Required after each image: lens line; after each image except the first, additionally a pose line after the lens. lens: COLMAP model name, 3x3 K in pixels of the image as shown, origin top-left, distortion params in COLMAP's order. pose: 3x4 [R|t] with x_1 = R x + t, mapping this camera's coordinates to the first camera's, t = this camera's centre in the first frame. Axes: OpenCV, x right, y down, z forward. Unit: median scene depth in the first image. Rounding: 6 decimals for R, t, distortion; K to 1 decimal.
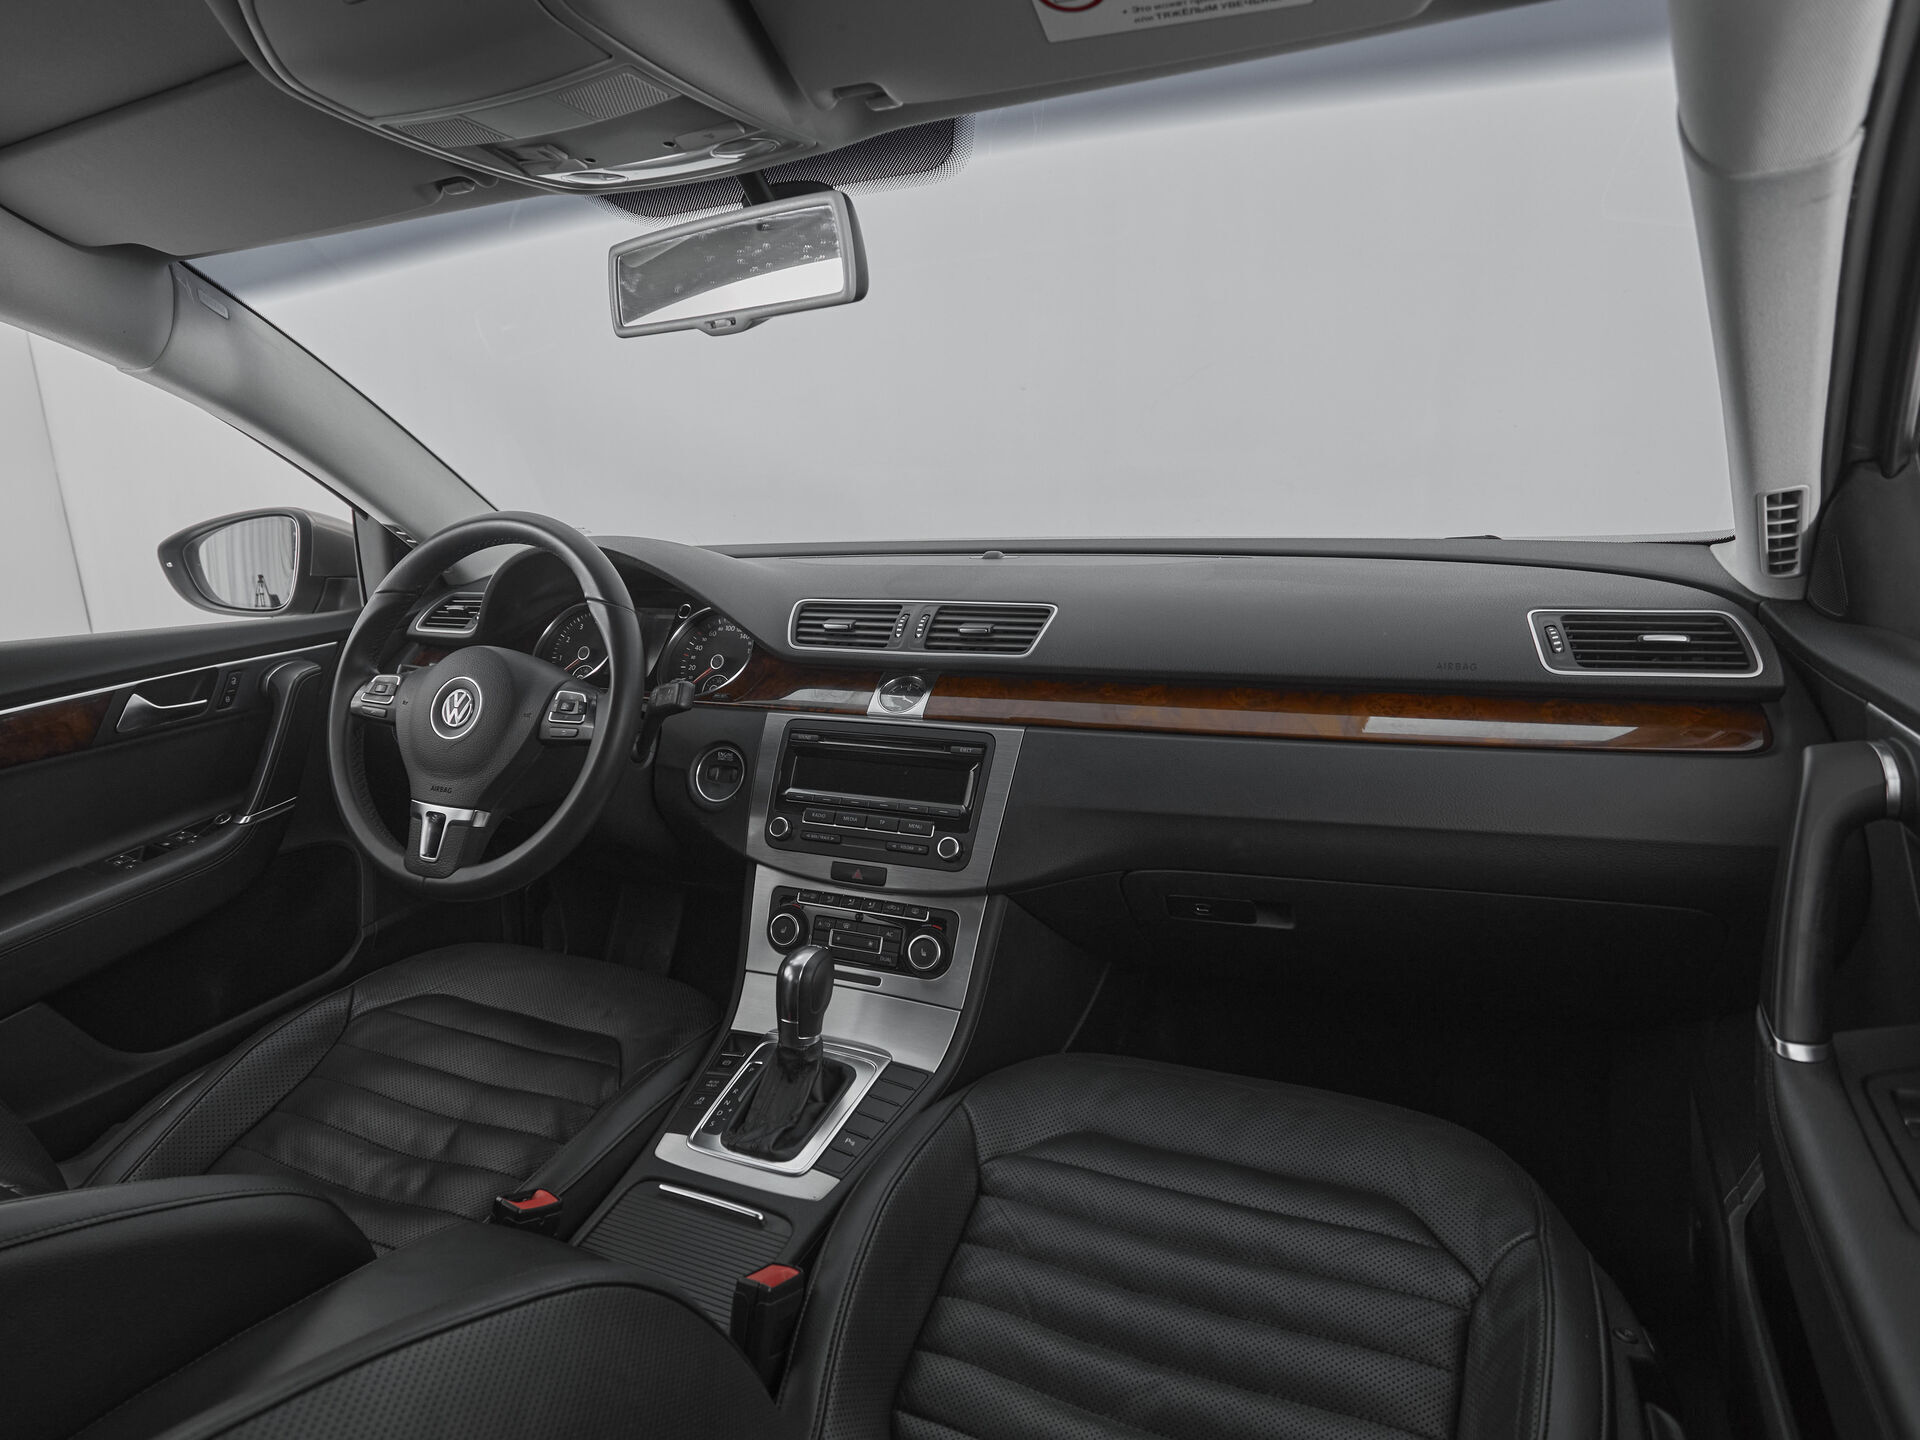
lens RADIAL K [[1185.6, 0, 849.6], [0, 1185.6, 796.0], [0, 0, 1]] dist [0.002774, 0.000064]
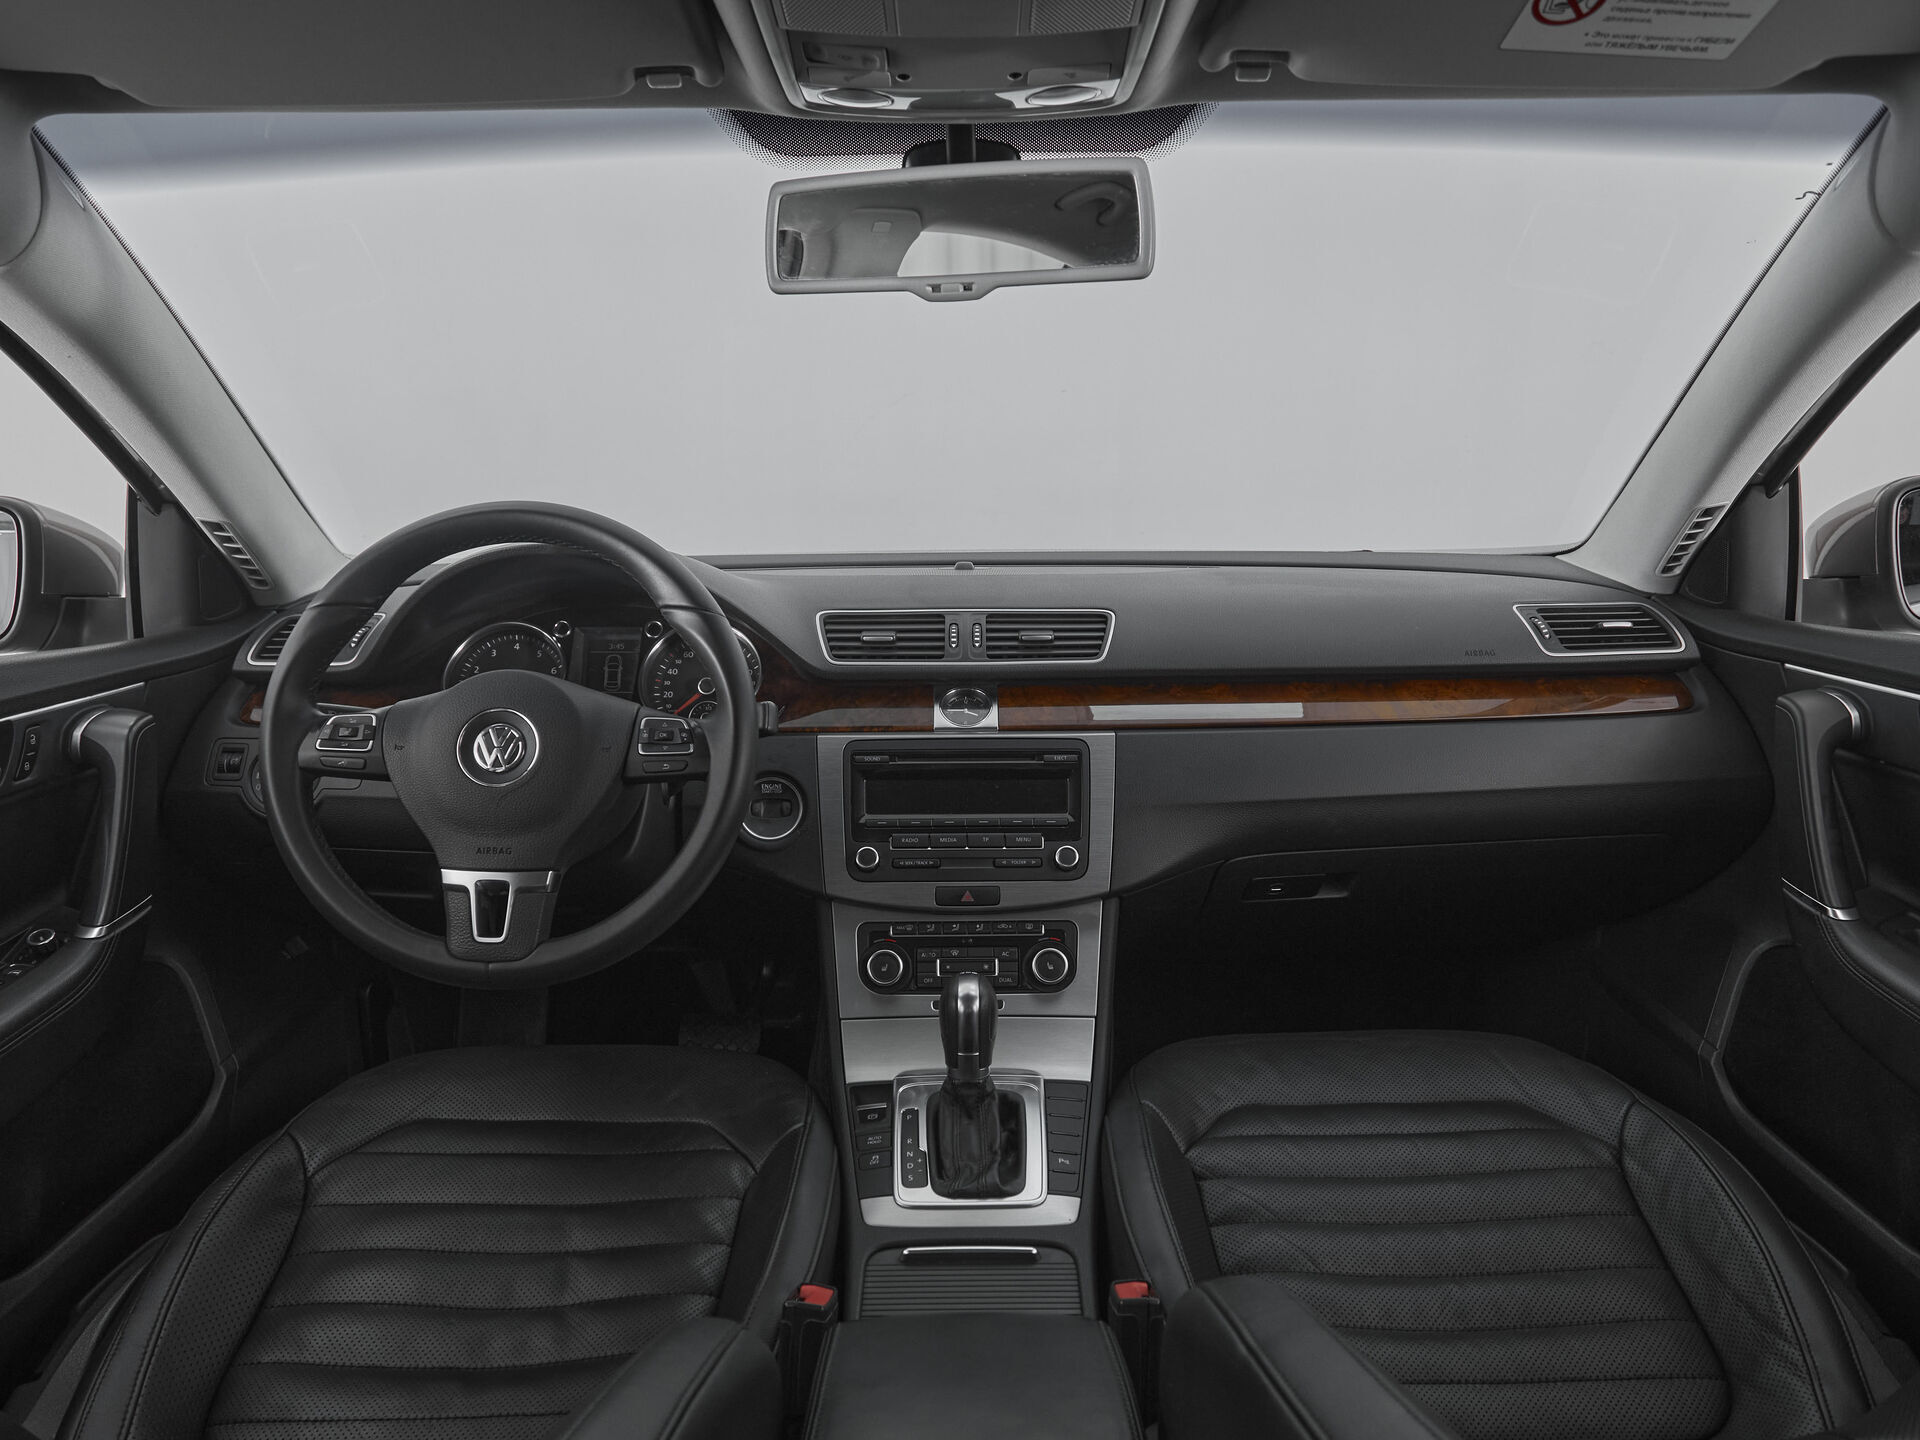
lens RADIAL K [[1227.9, 0, 962.0], [0, 1227.9, 883.7], [0, 0, 1]] dist [-0.000558, 0.000298]
pose [[0.884658, -0.110942, 0.452850, -0.439934], [0.097810, 0.993825, 0.052398, 0.003727], [-0.455866, -0.002061, 0.890046, 0.123458]]
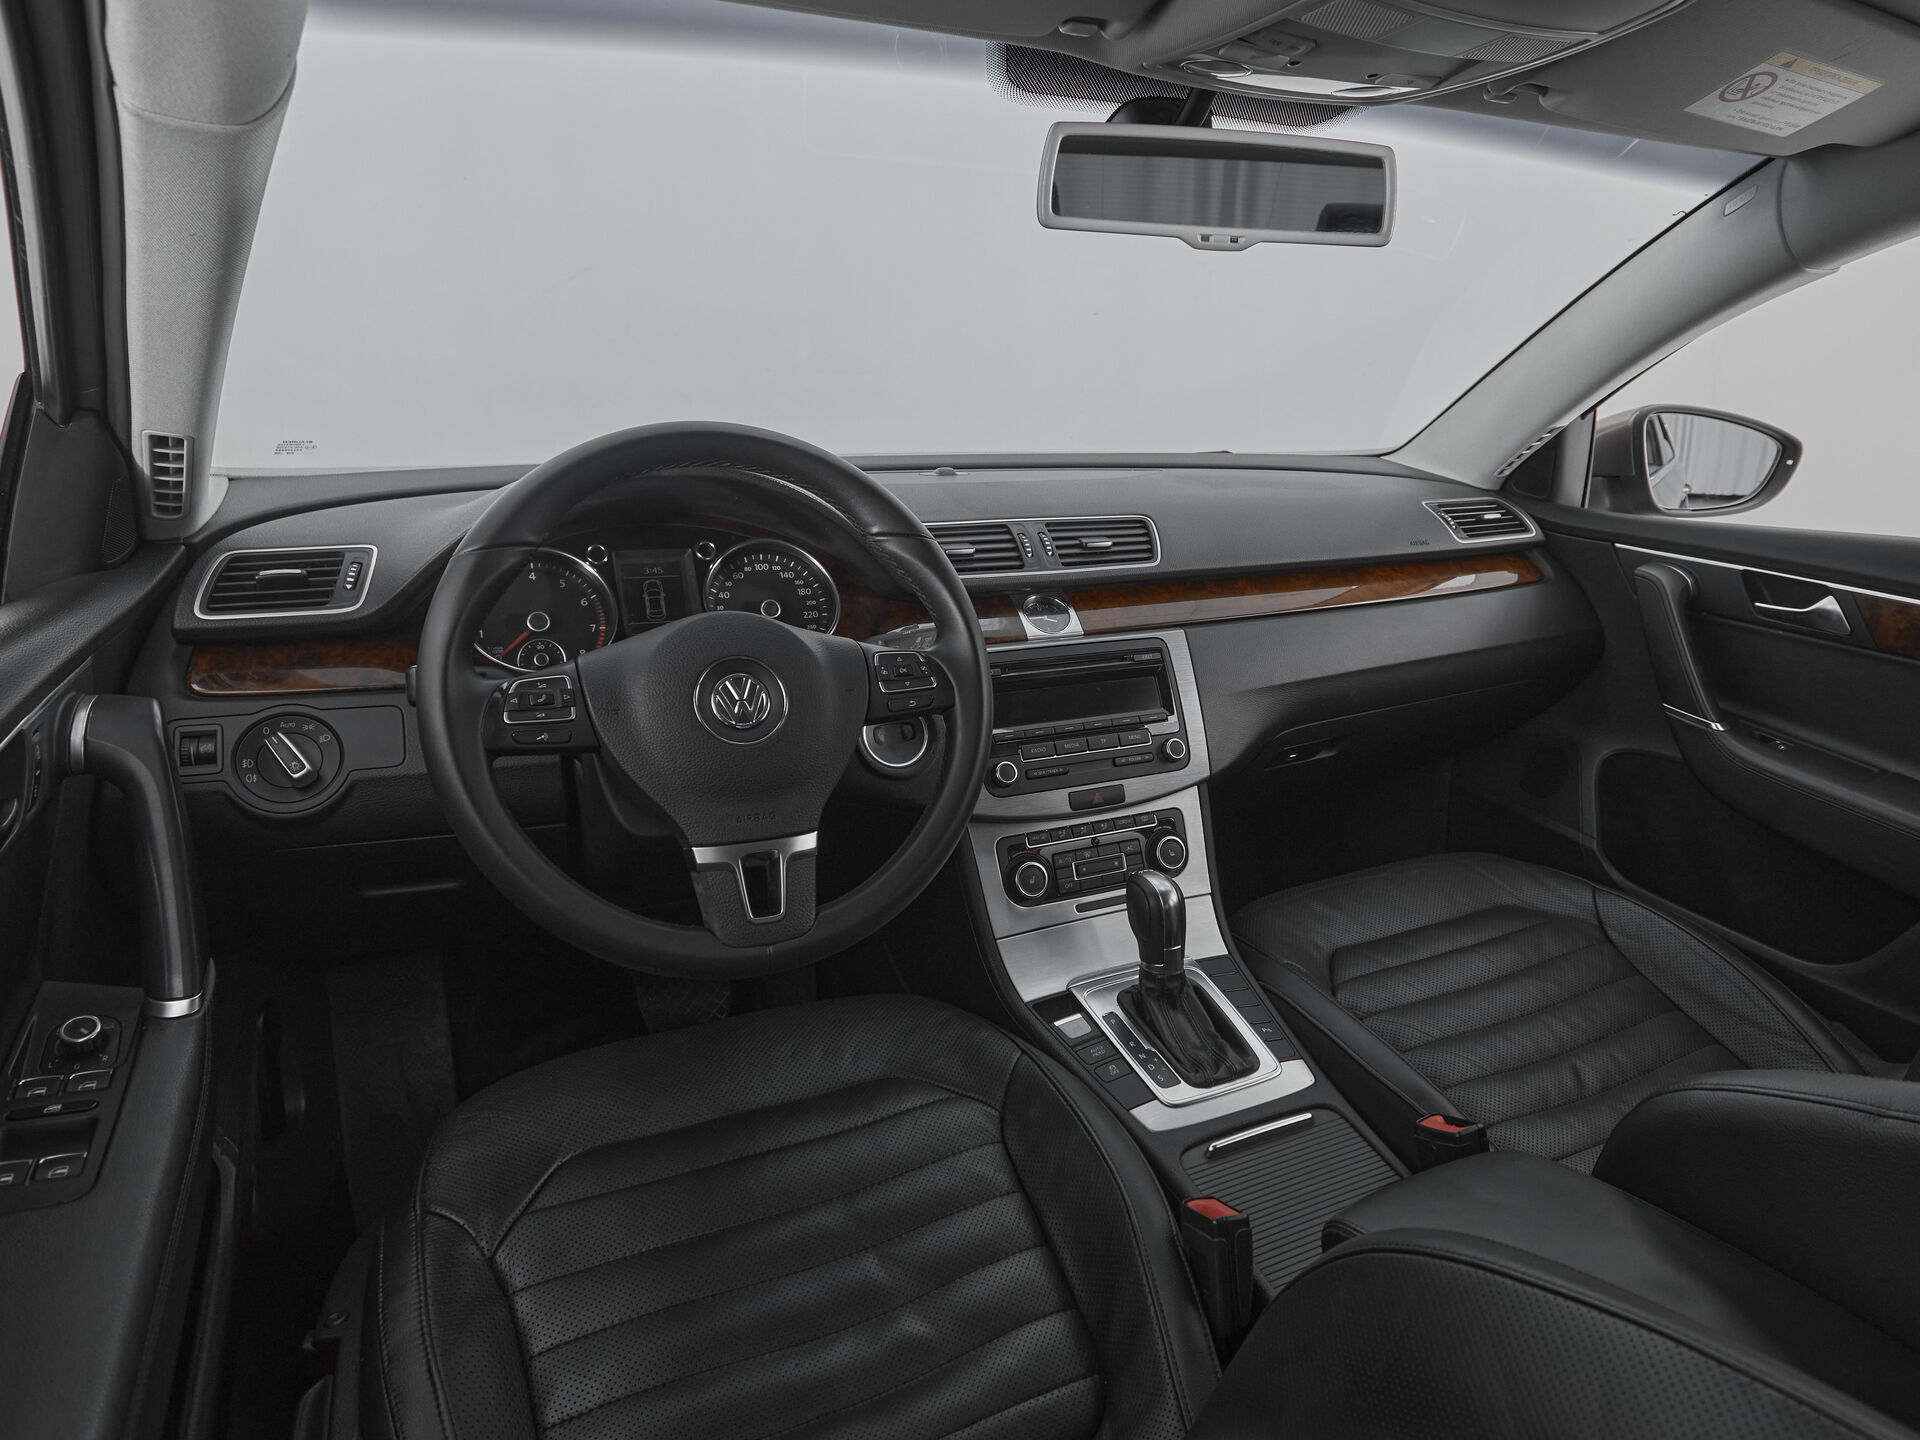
lens RADIAL K [[1233.0, 0, 1057.5], [0, 1233.0, 699.5], [0, 0, 1]] dist [0.002703, -0.001241]
pose [[0.562785, -0.167151, 0.809527, -0.818919], [0.175992, 0.981117, 0.080231, -0.101009], [-0.807651, 0.097317, 0.581575, 0.423181]]
